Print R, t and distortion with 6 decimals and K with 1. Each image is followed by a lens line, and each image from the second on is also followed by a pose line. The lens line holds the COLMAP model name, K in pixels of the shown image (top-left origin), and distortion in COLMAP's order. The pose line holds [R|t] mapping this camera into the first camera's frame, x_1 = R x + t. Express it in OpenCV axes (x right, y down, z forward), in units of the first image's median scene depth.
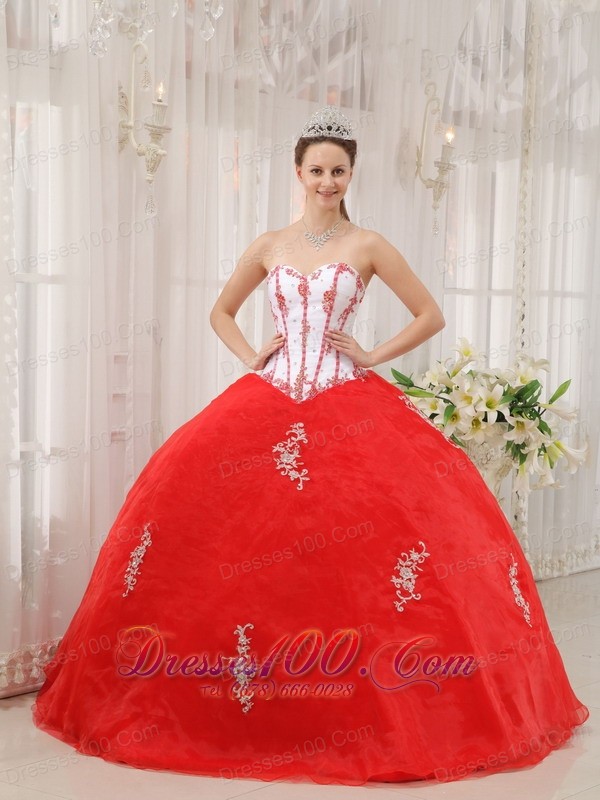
lens RADIAL K [[1685.6, 0, 300.0], [0, 1685.6, 400.0], [0, 0, 1]] dist [0.288175, 0.047703]
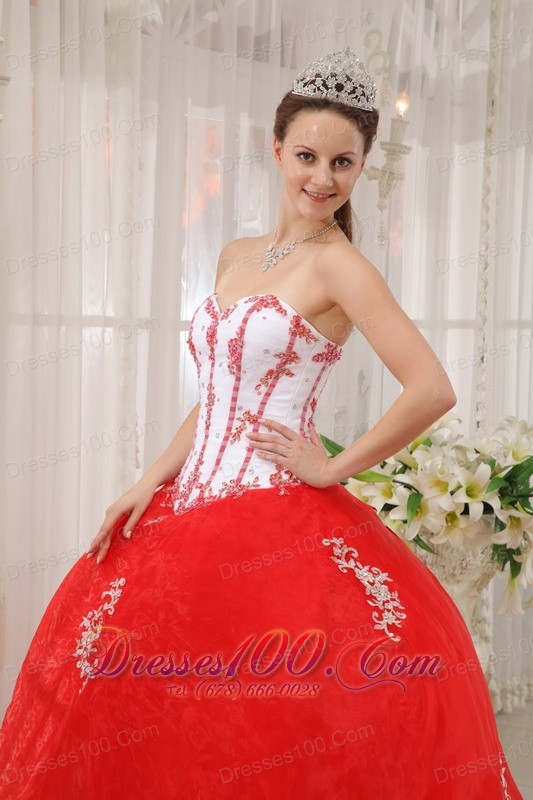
lens RADIAL K [[1896.8, 0, 266.5], [0, 1896.8, 400.0], [0, 0, 1]] dist [0.441256, -0.168879]
pose [[0.997461, -0.003321, 0.071134, -0.026187], [0.004193, 0.999918, -0.012112, -0.025607], [-0.071088, 0.012380, 0.997393, 0.226289]]
